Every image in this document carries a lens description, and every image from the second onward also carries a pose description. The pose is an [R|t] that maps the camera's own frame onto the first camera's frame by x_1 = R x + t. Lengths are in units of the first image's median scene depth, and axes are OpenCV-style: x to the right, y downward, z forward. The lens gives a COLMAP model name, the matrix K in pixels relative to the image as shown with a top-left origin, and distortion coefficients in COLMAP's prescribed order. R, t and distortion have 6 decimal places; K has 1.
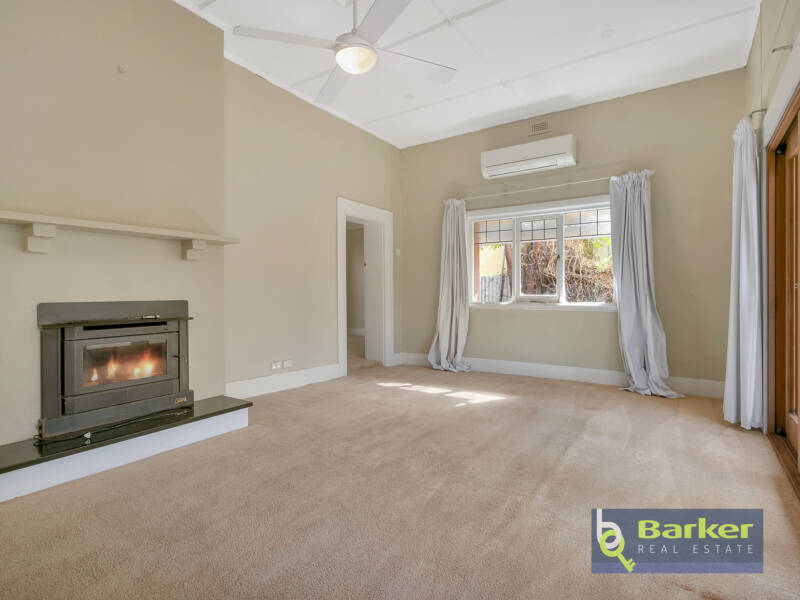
lens RADIAL K [[426.5, 0, 390.4], [0, 426.5, 296.8], [0, 0, 1]] dist [0.003693, -0.002033]
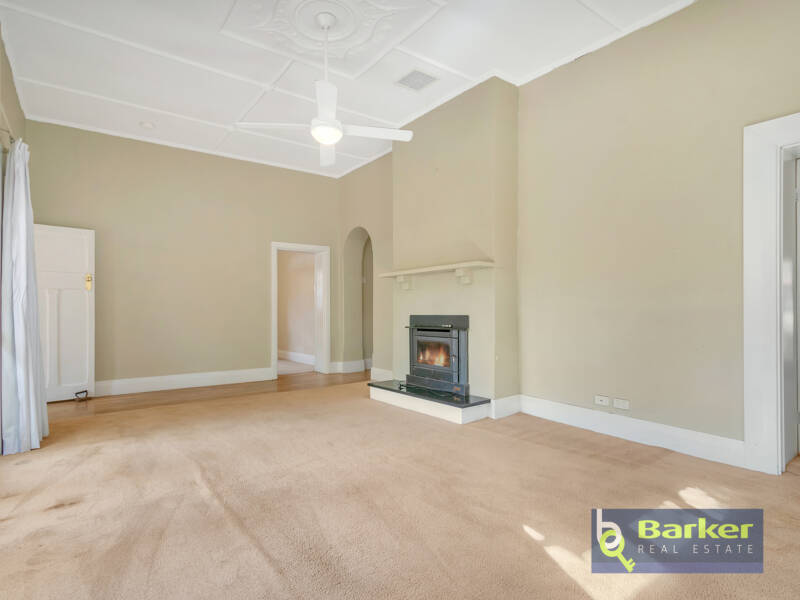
lens RADIAL K [[451.2, 0, 400.0], [0, 451.2, 300.0], [0, 0, 1]] dist [0.003917, 0.001414]
pose [[-0.323047, -0.009579, -0.946335, 0.681698], [0.002366, 0.999937, -0.010930, -0.017779], [0.946380, -0.005770, -0.323004, 0.962346]]
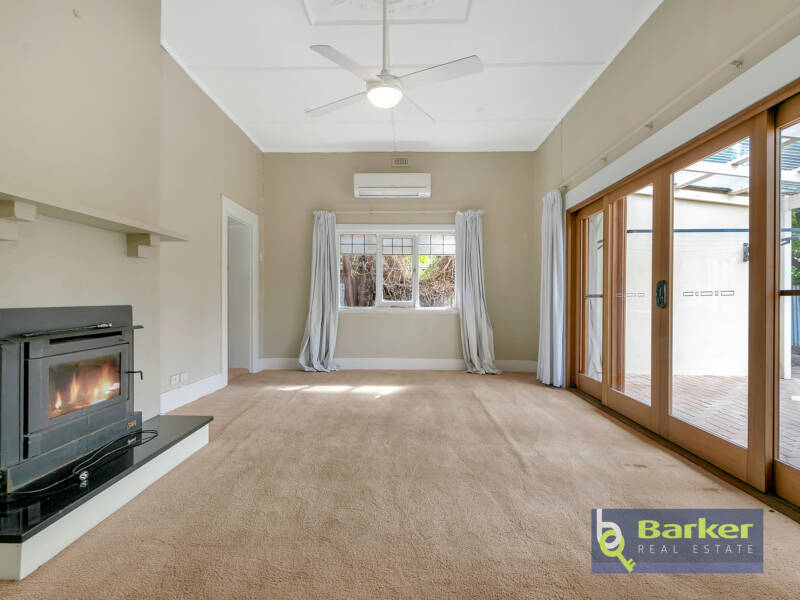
lens RADIAL K [[422.8, 0, 400.0], [0, 422.8, 300.0], [0, 0, 1]] dist [0.000513, 0.000067]
pose [[0.833268, 0.006860, 0.552826, -0.383078], [-0.003622, 0.999969, -0.006949, 0.001427], [-0.552857, 0.003788, 0.833268, 0.013669]]
